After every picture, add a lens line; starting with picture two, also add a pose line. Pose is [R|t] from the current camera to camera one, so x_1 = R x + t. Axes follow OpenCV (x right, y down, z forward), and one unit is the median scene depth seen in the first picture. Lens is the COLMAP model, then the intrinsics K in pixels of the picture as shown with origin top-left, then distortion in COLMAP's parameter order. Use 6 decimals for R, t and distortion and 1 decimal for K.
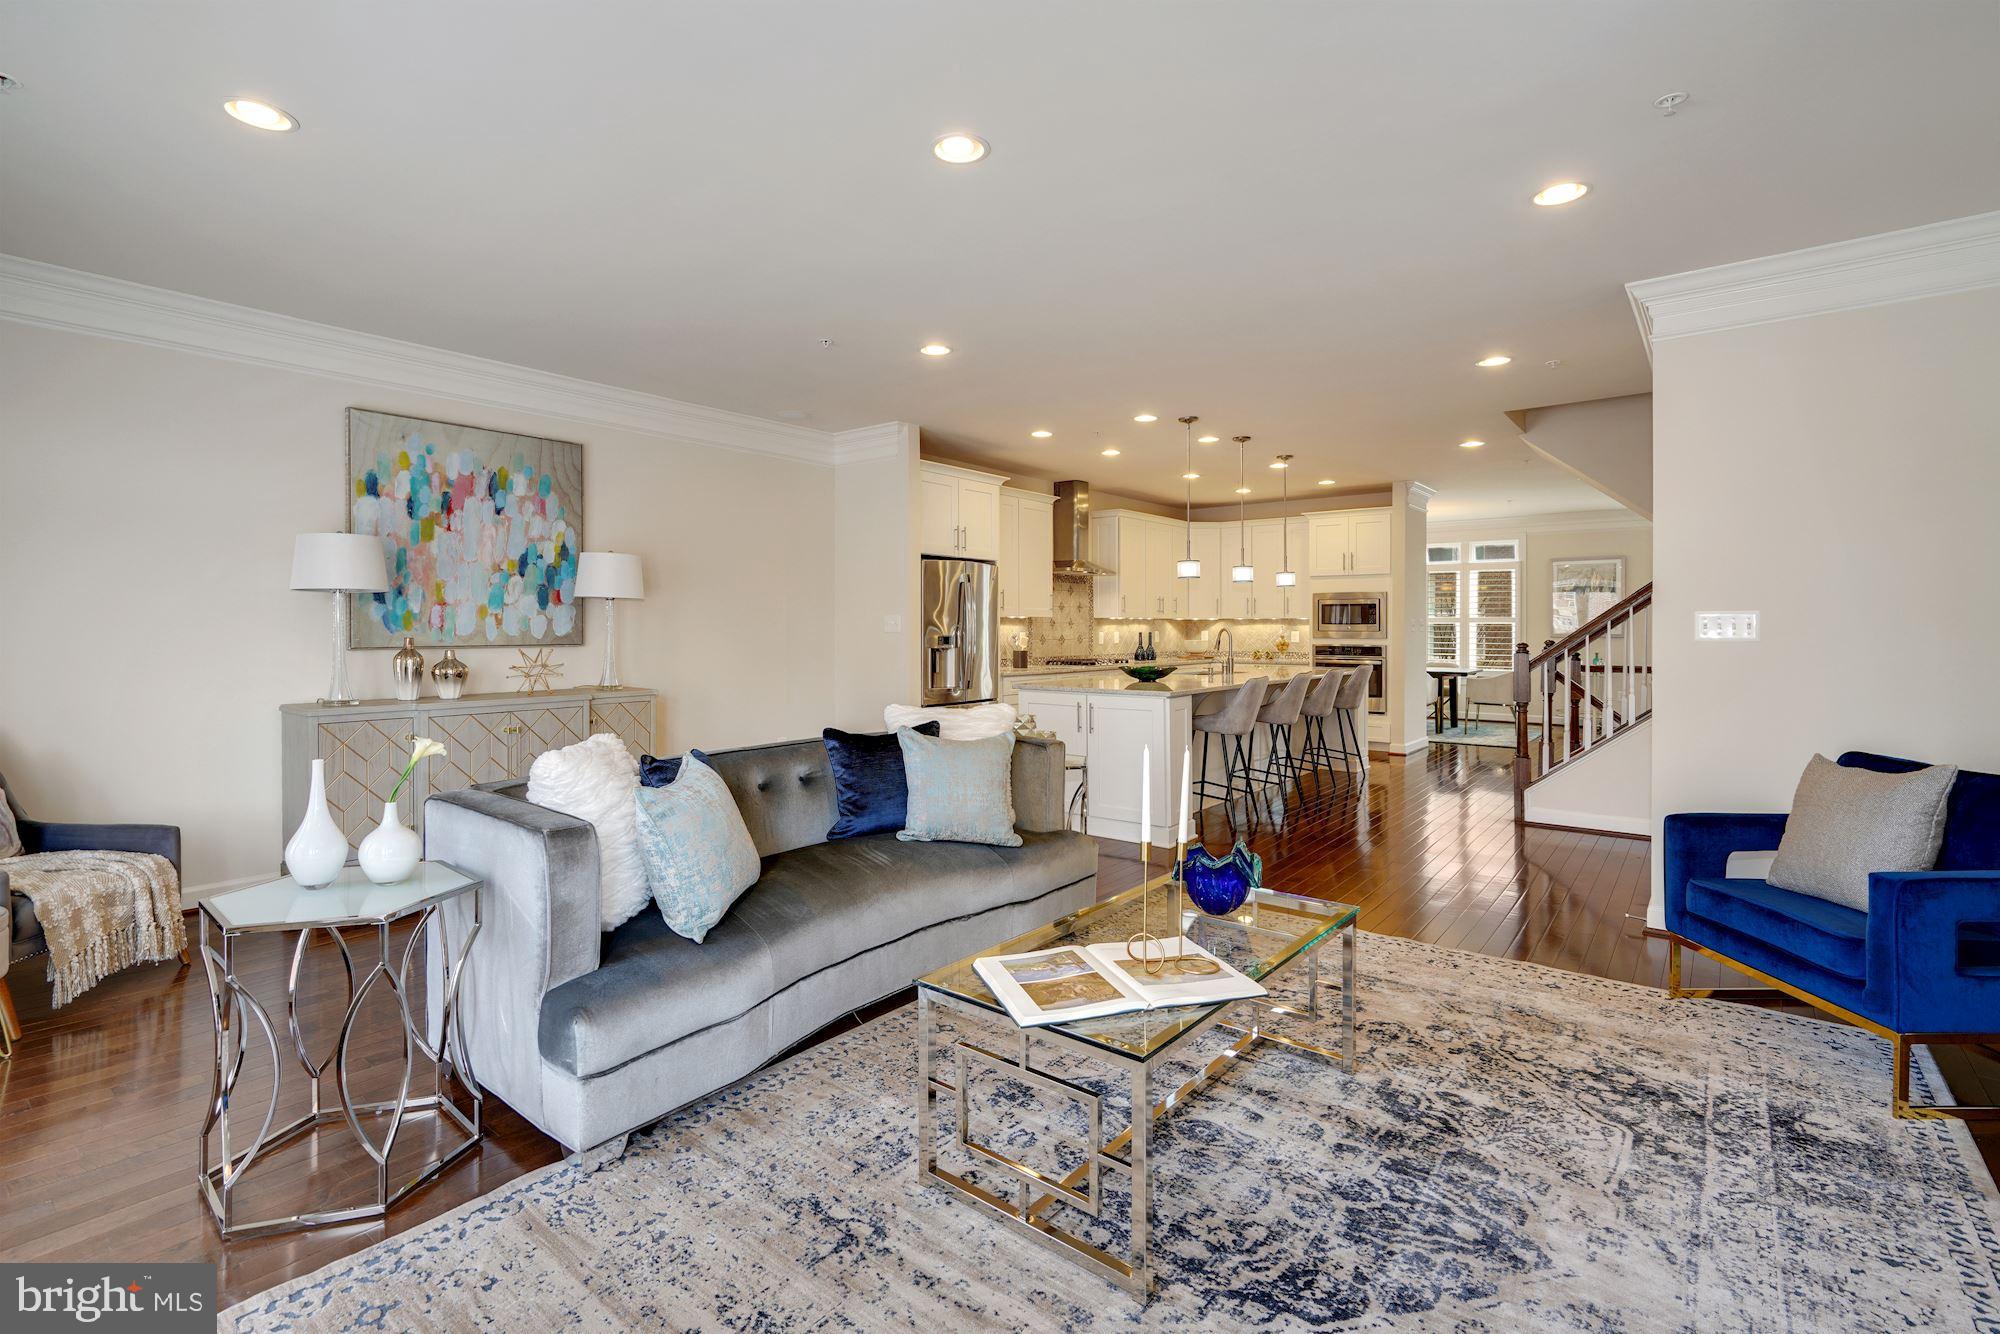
lens RADIAL K [[913.1, 0, 987.6], [0, 913.1, 632.6], [0, 0, 1]] dist [-0.010297, 0.000196]
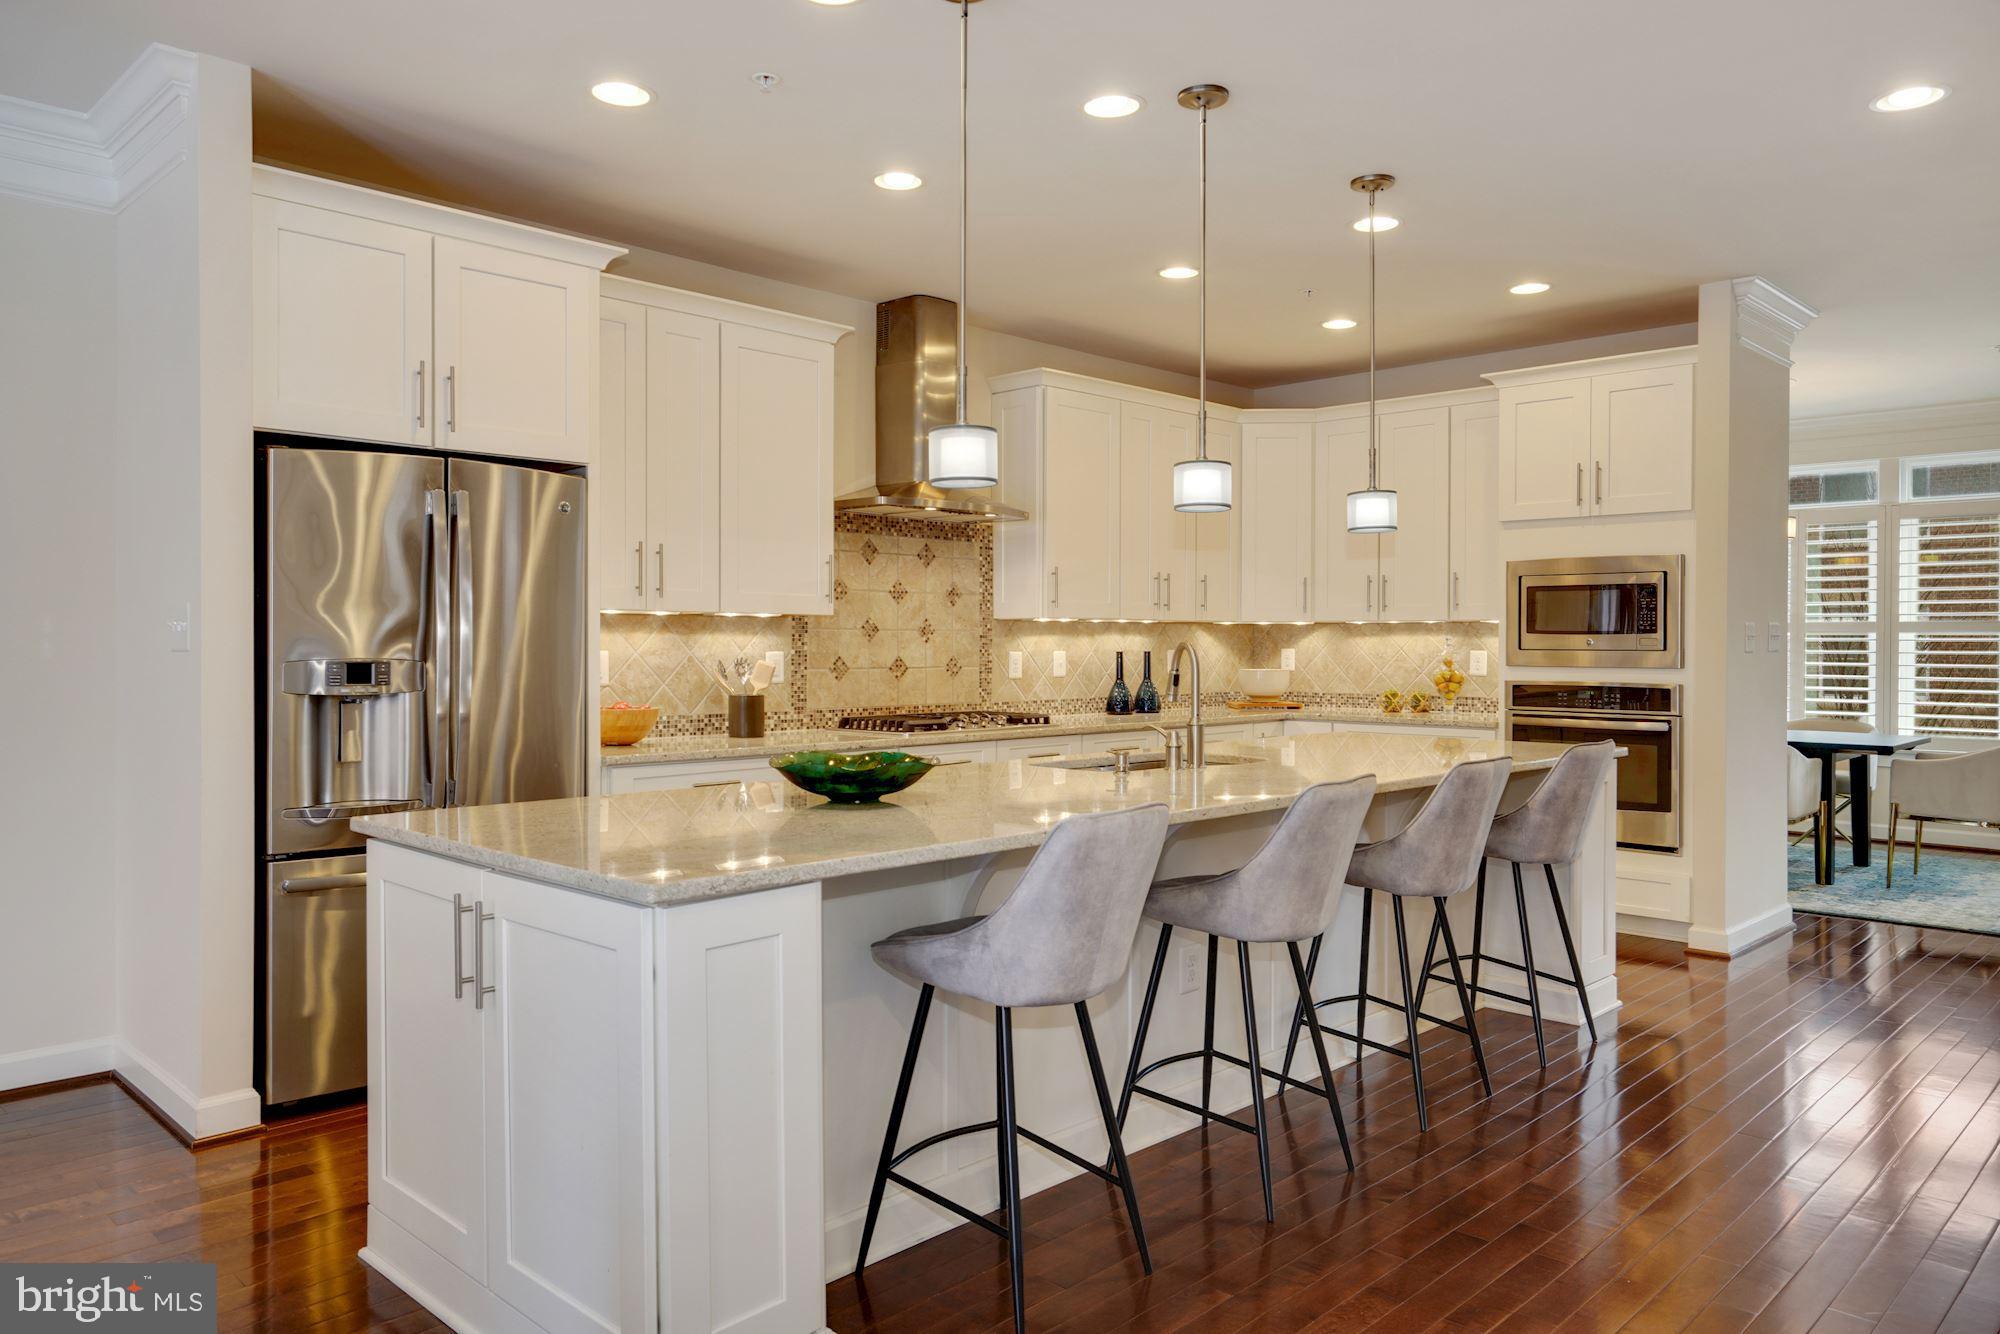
lens RADIAL K [[1363.1, 0, 994.7], [0, 1363.1, 660.1], [0, 0, 1]] dist [0.008211, 0.000599]
pose [[0.995221, 0.003490, -0.097581, 0.252154], [-0.002802, 0.999970, 0.007184, -0.001191], [0.097603, -0.006876, 0.995202, 0.475268]]
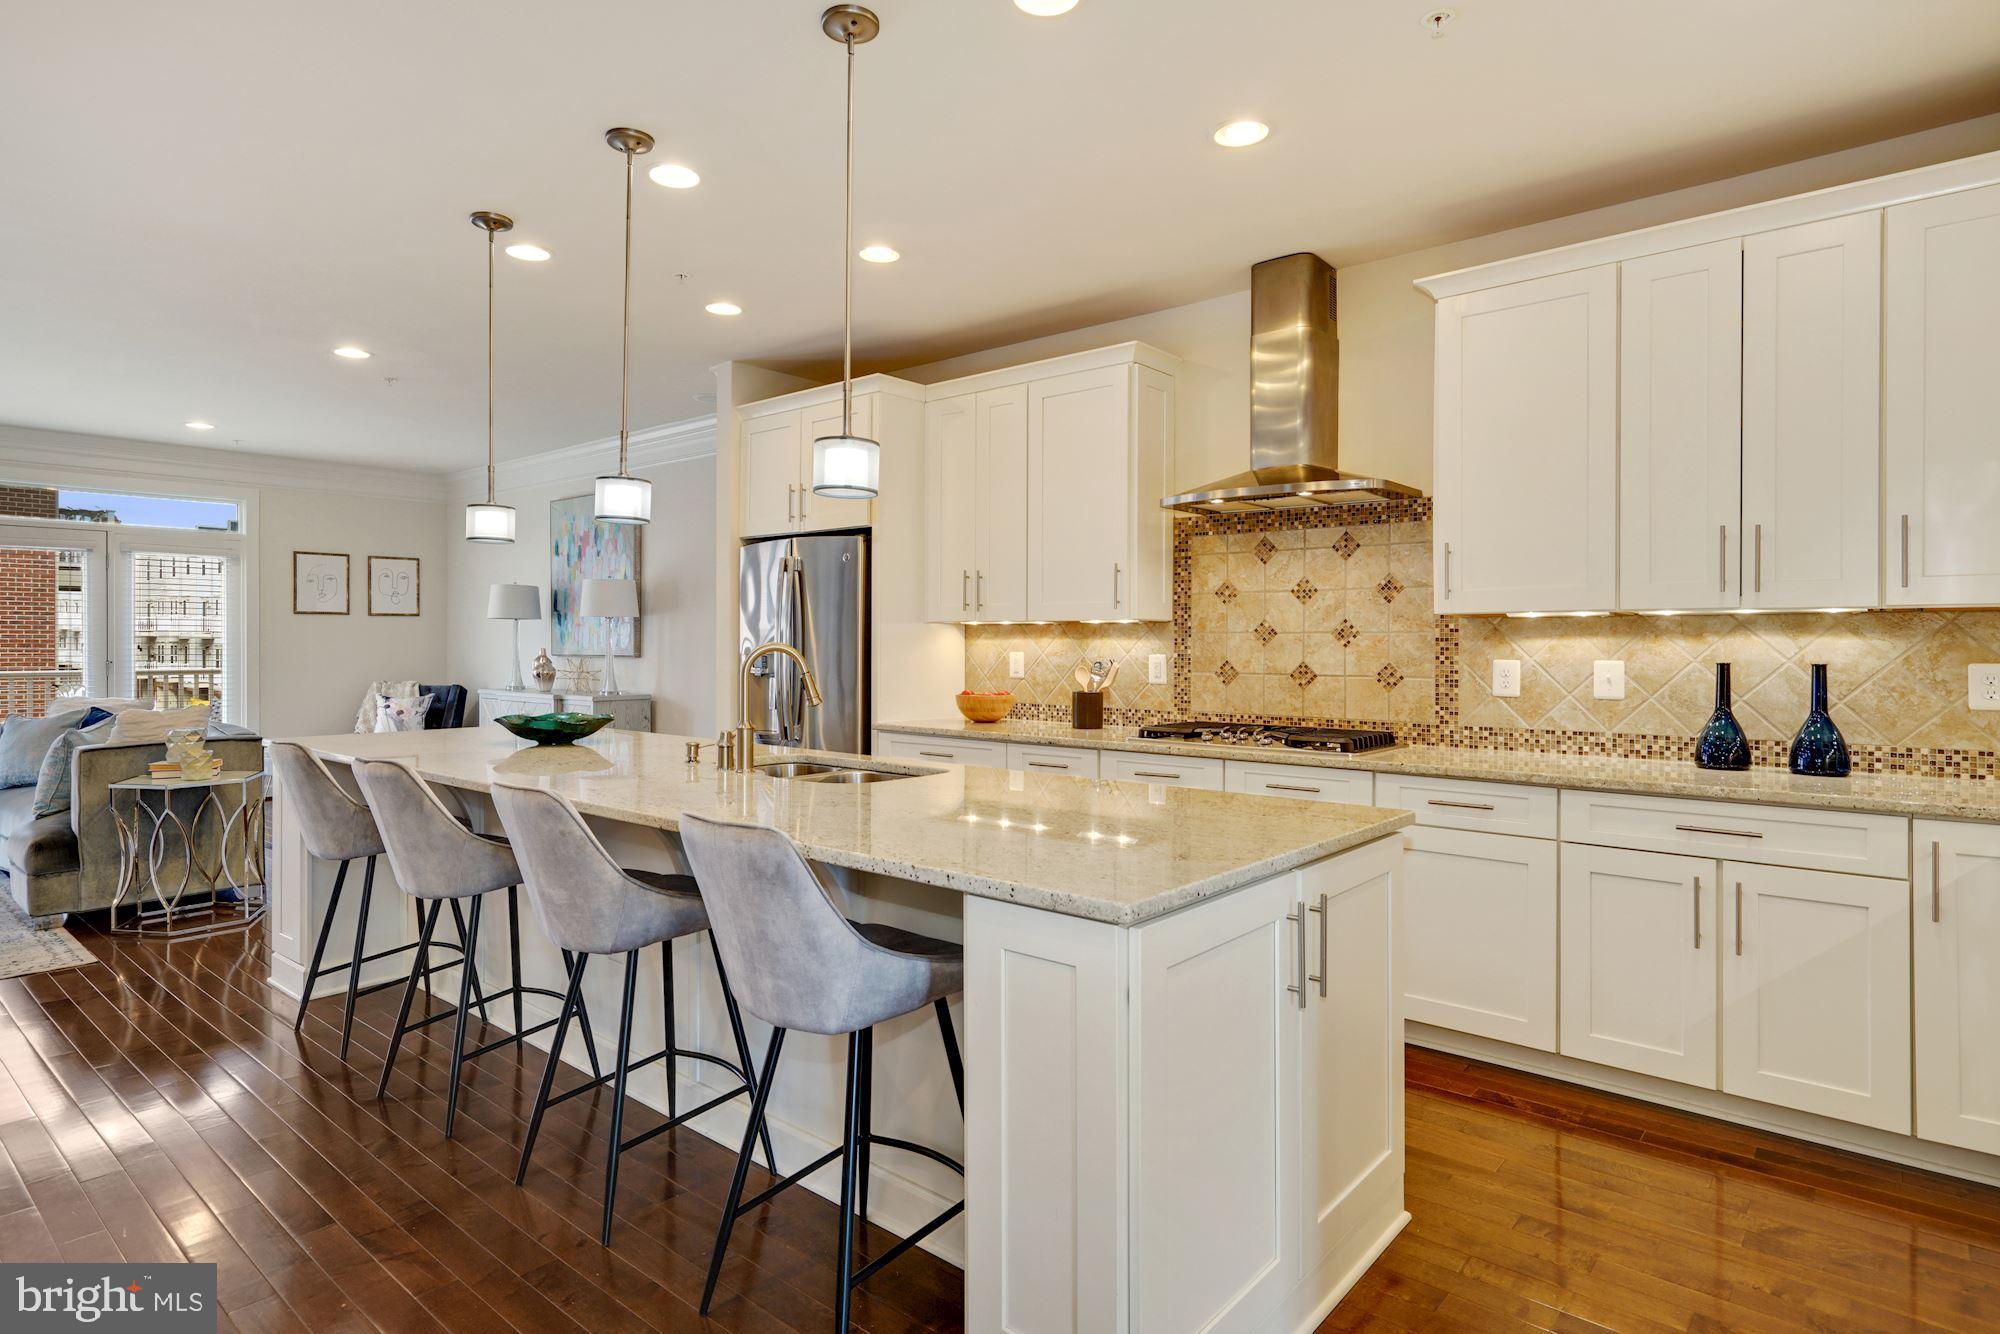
lens RADIAL K [[1069.0, 0, 981.0], [0, 1069.0, 643.9], [0, 0, 1]] dist [0.000611, 0.000113]
pose [[-0.029894, 0.001001, -0.999553, 0.720099], [-0.008741, 0.999961, 0.001263, -0.006715], [0.999515, 0.008775, -0.029884, 1.160128]]
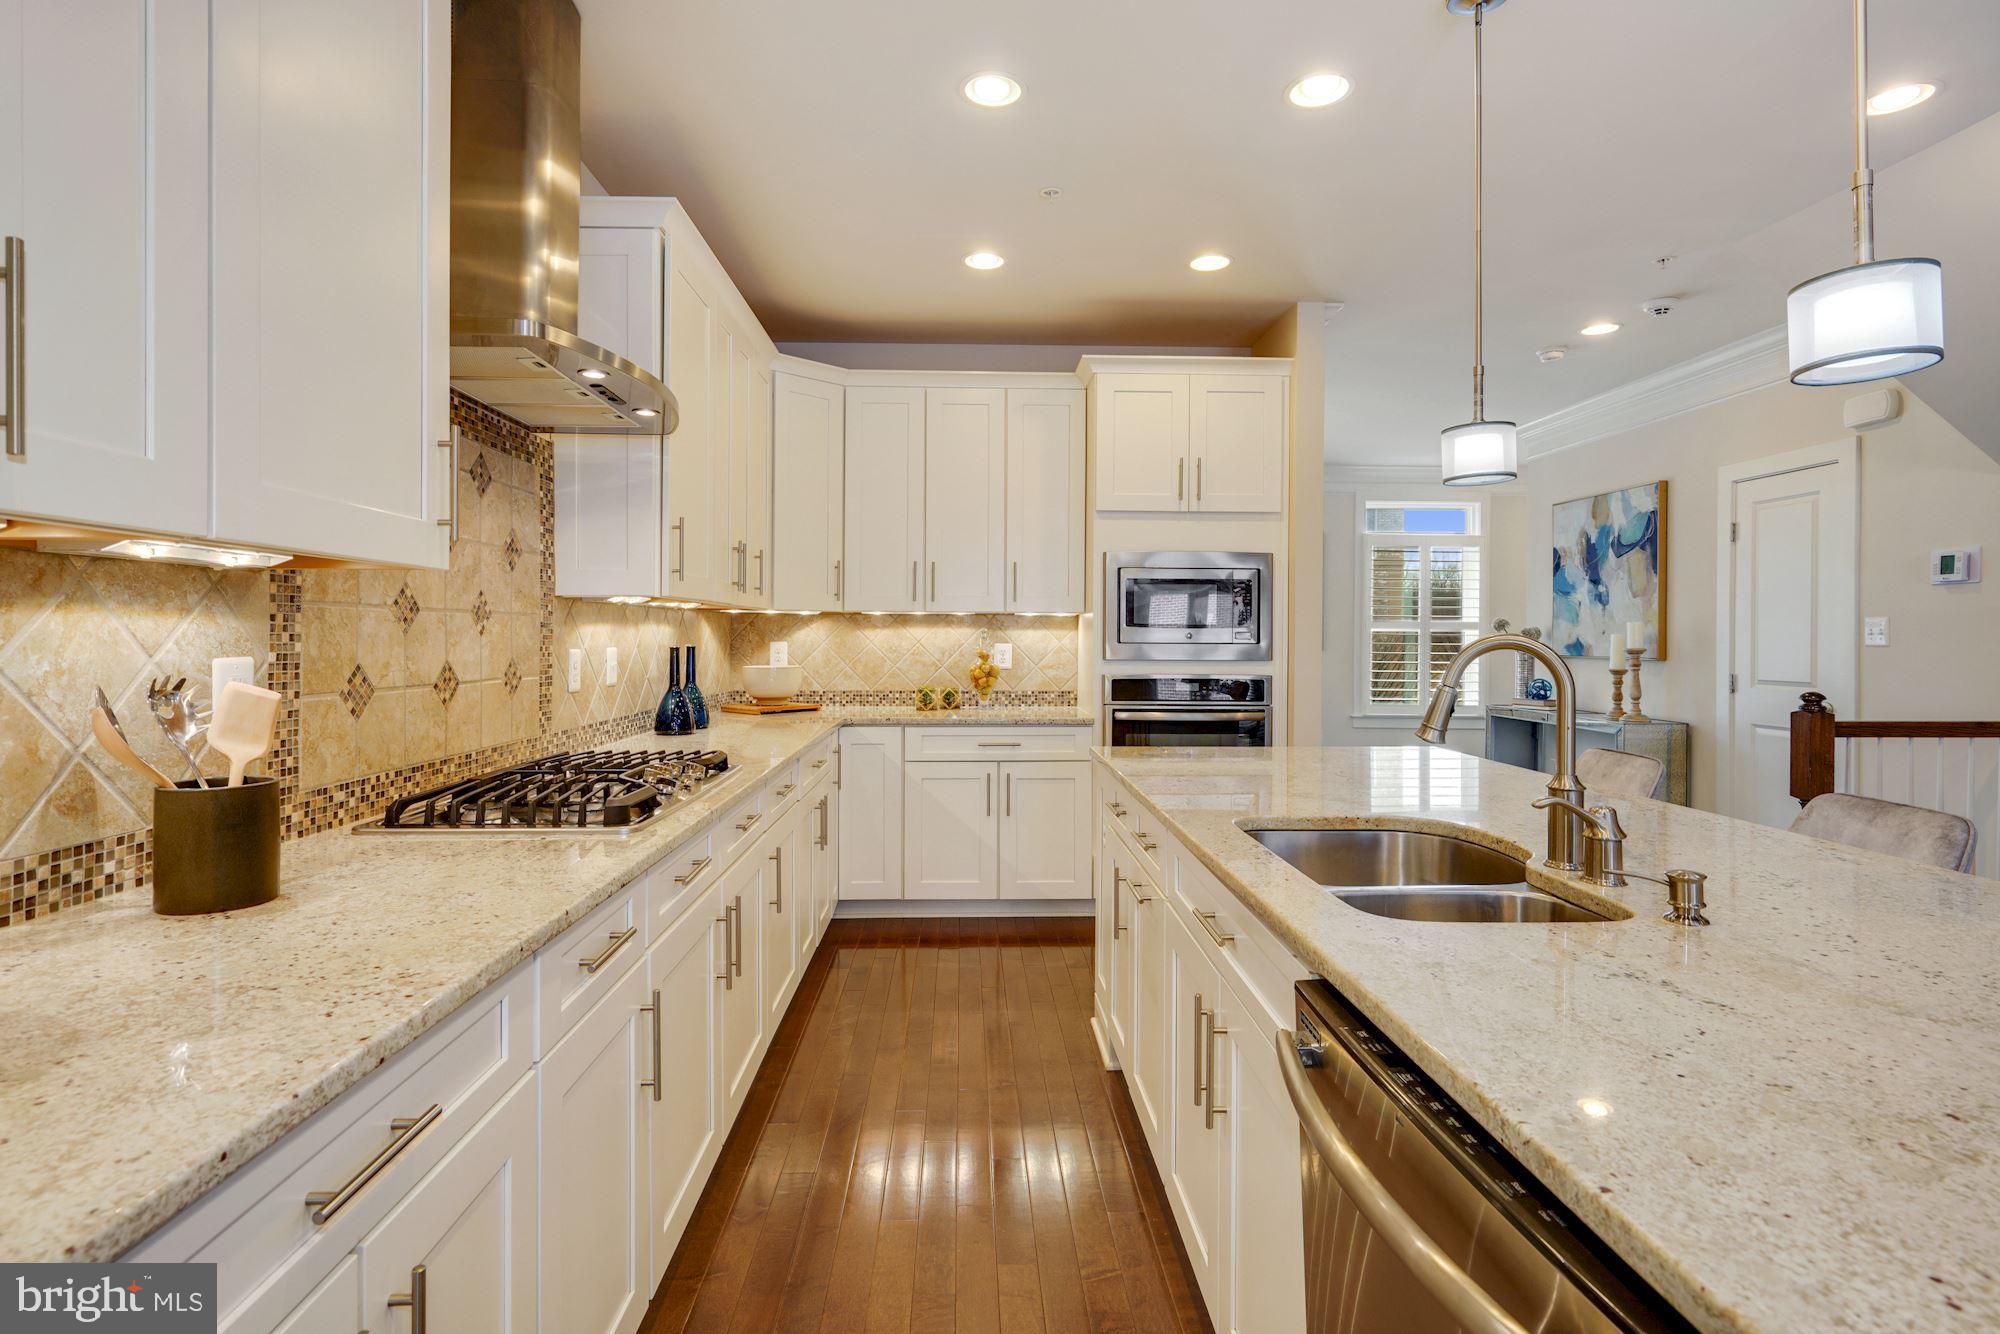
lens RADIAL K [[997.7, 0, 986.4], [0, 997.7, 637.6], [0, 0, 1]] dist [0.002061, 0.000527]
pose [[0.761398, 0.001905, 0.648282, 0.030848], [0.000380, 0.999994, -0.003384, -0.003780], [-0.648285, 0.002823, 0.761393, 0.963880]]
